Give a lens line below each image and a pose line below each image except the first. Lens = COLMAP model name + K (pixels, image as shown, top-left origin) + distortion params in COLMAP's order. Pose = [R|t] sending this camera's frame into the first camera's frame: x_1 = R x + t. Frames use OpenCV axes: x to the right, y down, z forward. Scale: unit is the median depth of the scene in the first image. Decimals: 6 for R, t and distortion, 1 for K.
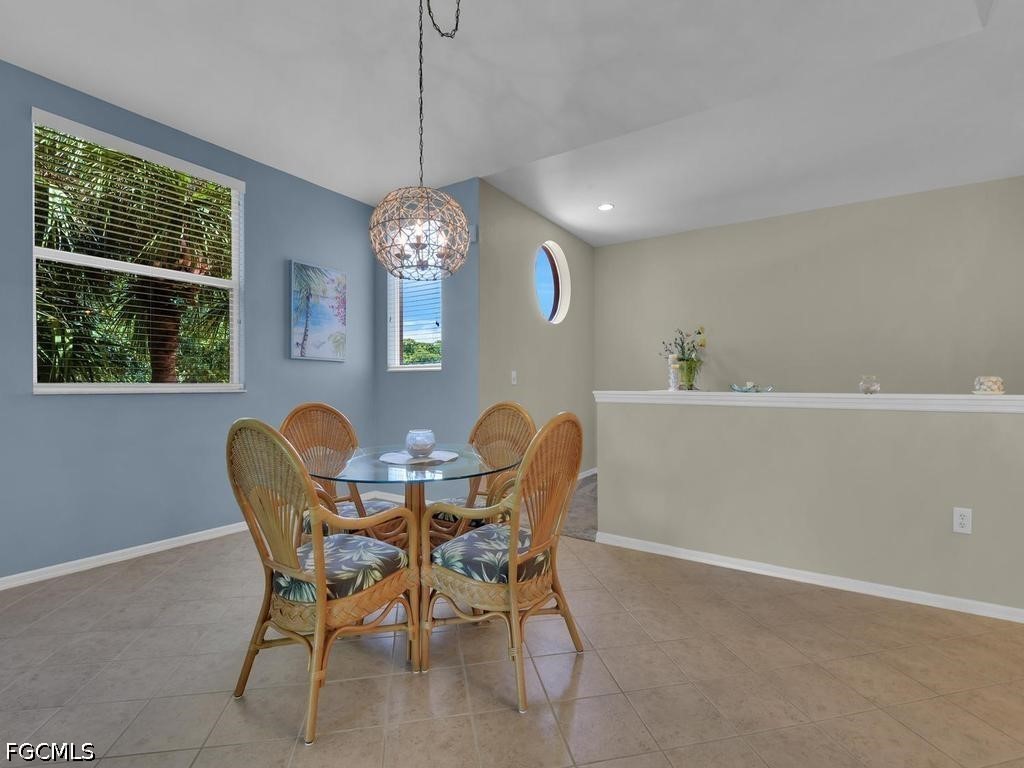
lens RADIAL K [[470.7, 0, 518.9], [0, 470.7, 385.9], [0, 0, 1]] dist [0.008163, -0.012361]
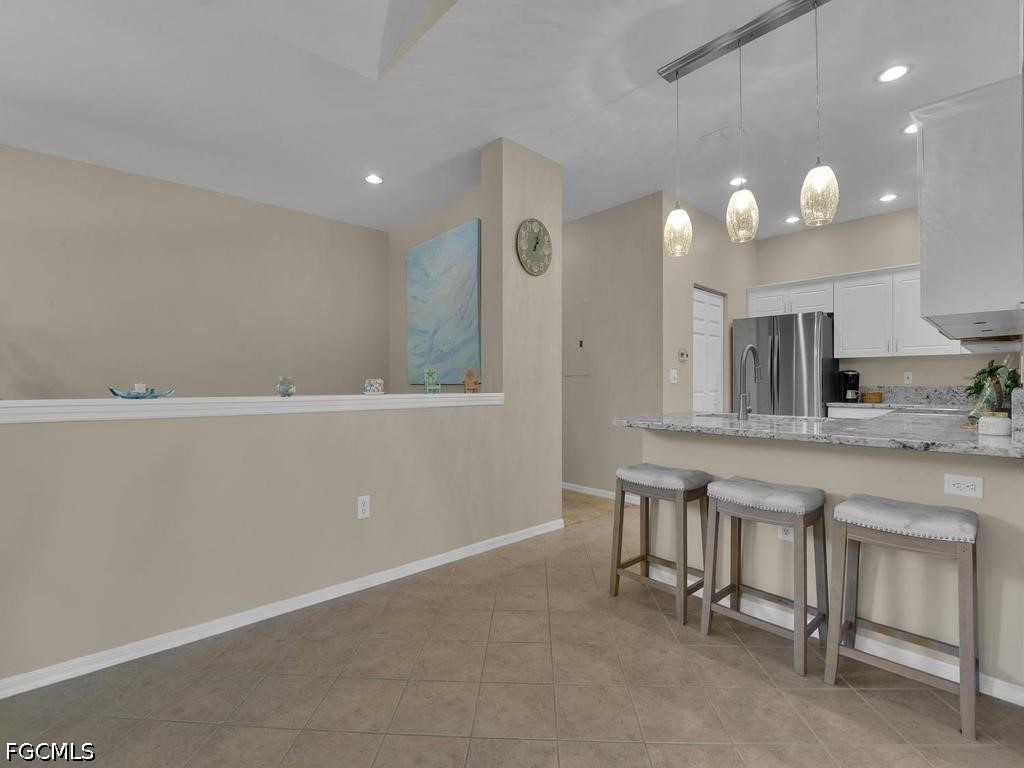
lens RADIAL K [[470.7, 0, 514.4], [0, 470.7, 378.4], [0, 0, 1]] dist [0.008163, -0.012361]
pose [[0.250784, 0.011961, 0.967969, -0.040535], [0.001555, 0.999917, -0.012759, -0.004659], [-0.968042, 0.004705, 0.250745, 0.240149]]
